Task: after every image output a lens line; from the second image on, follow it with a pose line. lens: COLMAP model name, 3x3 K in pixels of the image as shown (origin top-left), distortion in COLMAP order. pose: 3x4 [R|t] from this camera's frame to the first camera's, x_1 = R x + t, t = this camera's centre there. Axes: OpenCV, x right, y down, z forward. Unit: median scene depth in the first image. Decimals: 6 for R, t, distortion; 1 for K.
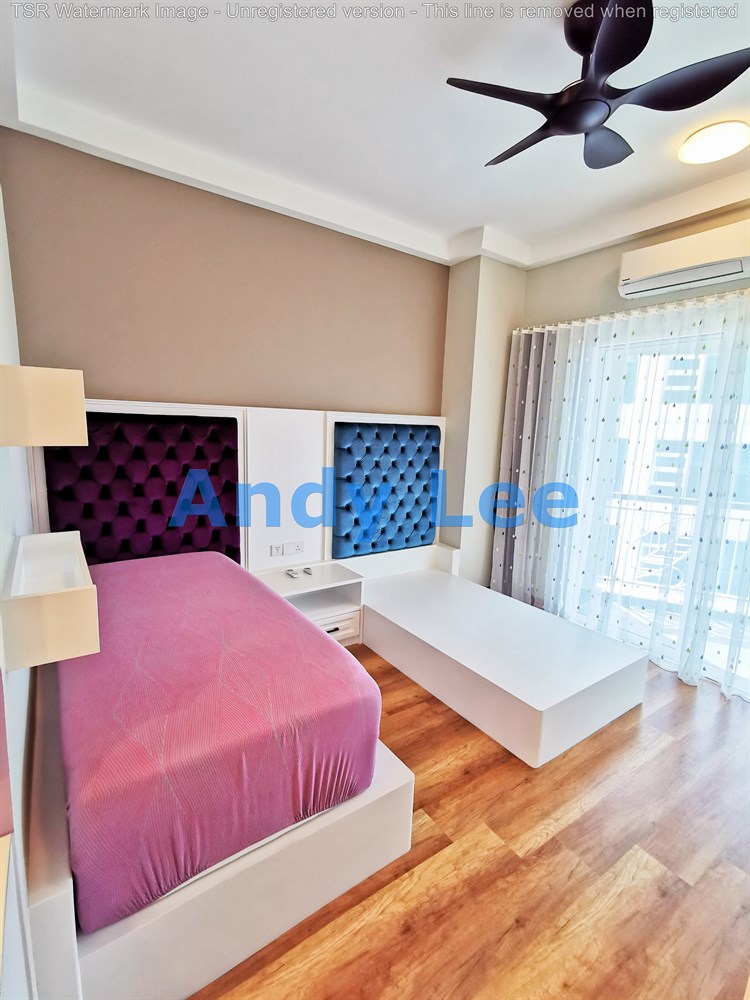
lens RADIAL K [[461.9, 0, 375.2], [0, 461.9, 502.5], [0, 0, 1]] dist [0.004267, 0.000493]
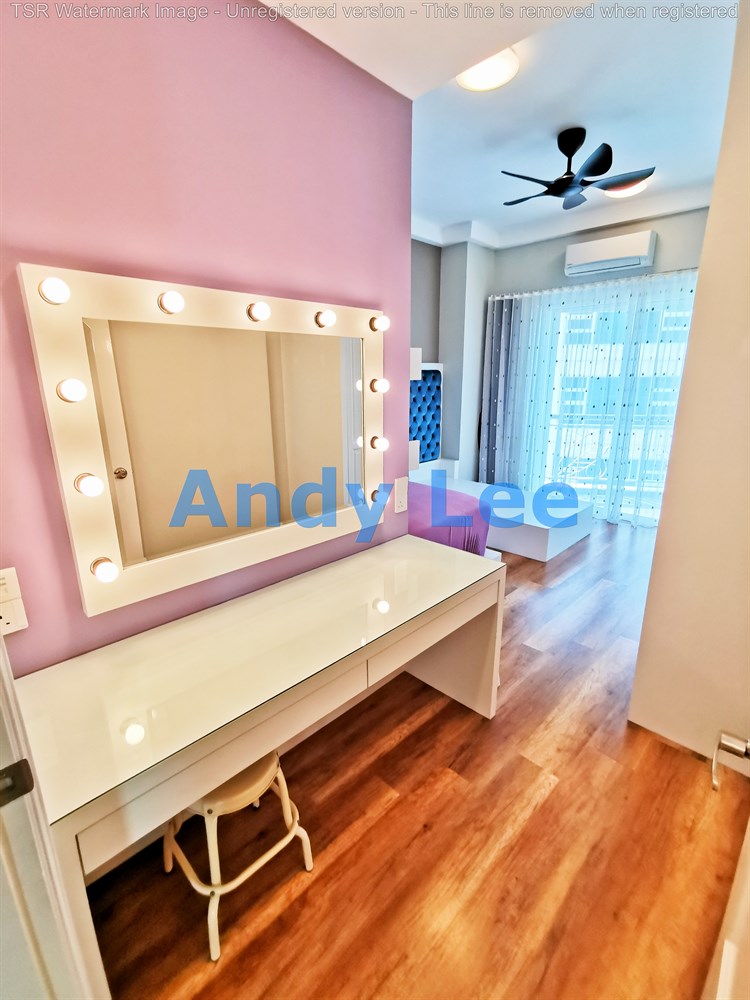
lens RADIAL K [[461.9, 0, 374.6], [0, 461.9, 498.0], [0, 0, 1]] dist [0.004267, 0.000493]
pose [[0.981255, -0.090671, 0.170050, -0.331677], [0.073263, 0.991664, 0.105999, 0.051314], [-0.178243, -0.091554, 0.979718, -0.349635]]
